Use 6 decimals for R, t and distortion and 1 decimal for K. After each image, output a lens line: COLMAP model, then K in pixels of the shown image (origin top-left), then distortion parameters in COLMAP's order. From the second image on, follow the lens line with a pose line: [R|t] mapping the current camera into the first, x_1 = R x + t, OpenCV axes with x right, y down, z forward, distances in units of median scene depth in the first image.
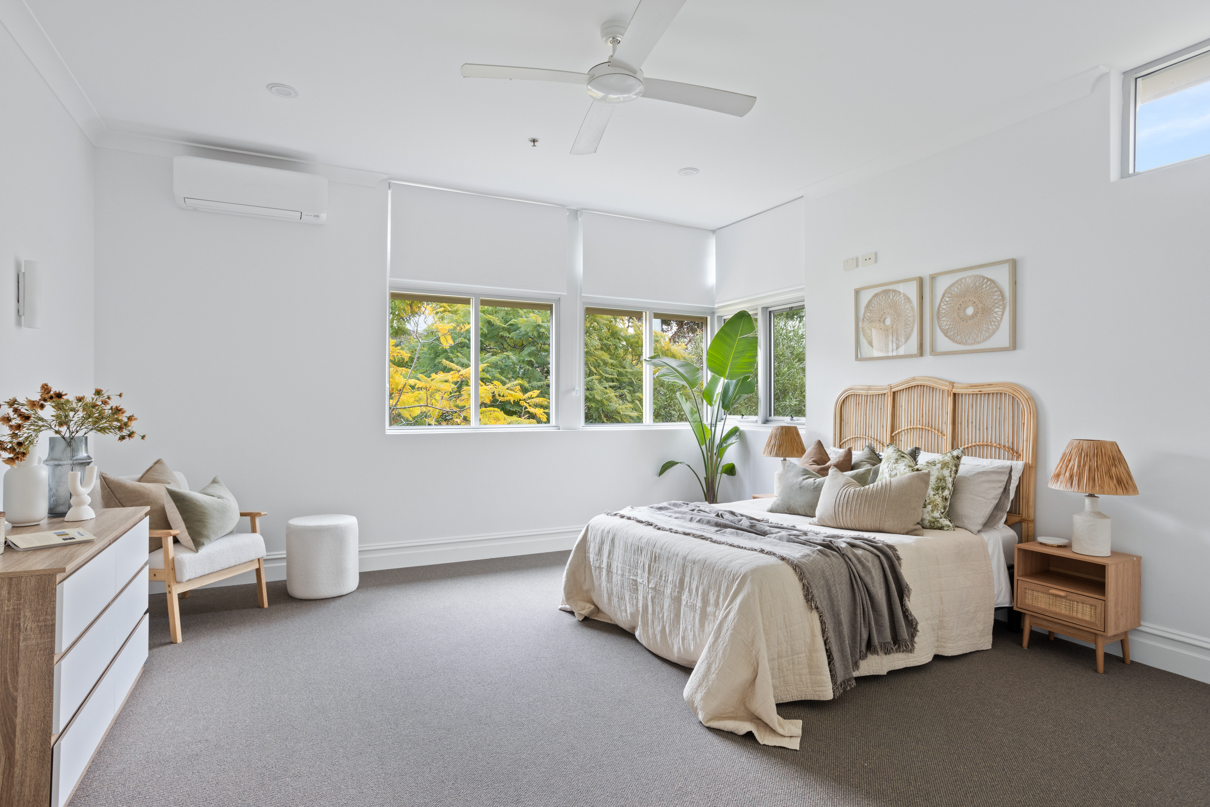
lens RADIAL K [[658.0, 0, 604.6], [0, 658.0, 401.4], [0, 0, 1]] dist [-0.003890, -0.000441]
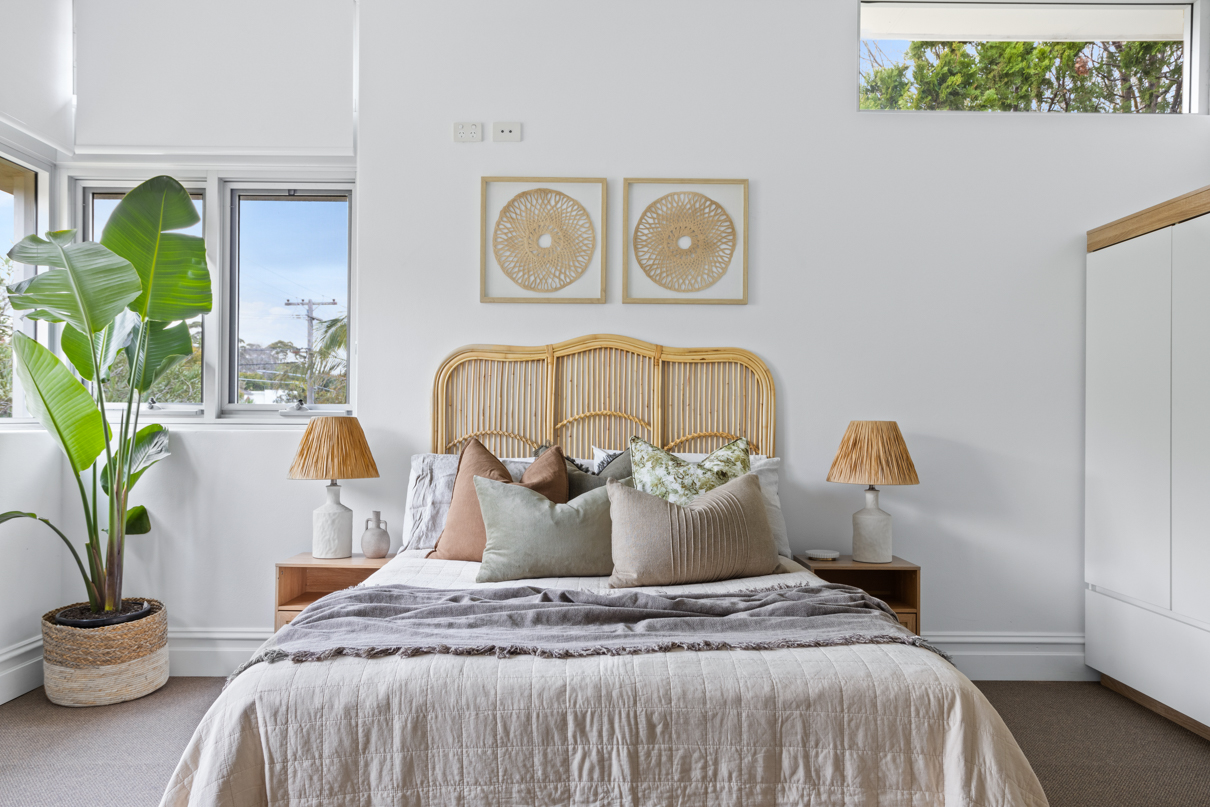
lens RADIAL K [[905.2, 0, 602.9], [0, 905.2, 410.0], [0, 0, 1]] dist [0.000989, -0.004871]
pose [[0.444313, 0.011312, 0.895800, -0.316810], [-0.005312, 0.999936, -0.009992, 0.045995], [-0.895856, -0.000319, 0.444344, 0.619382]]
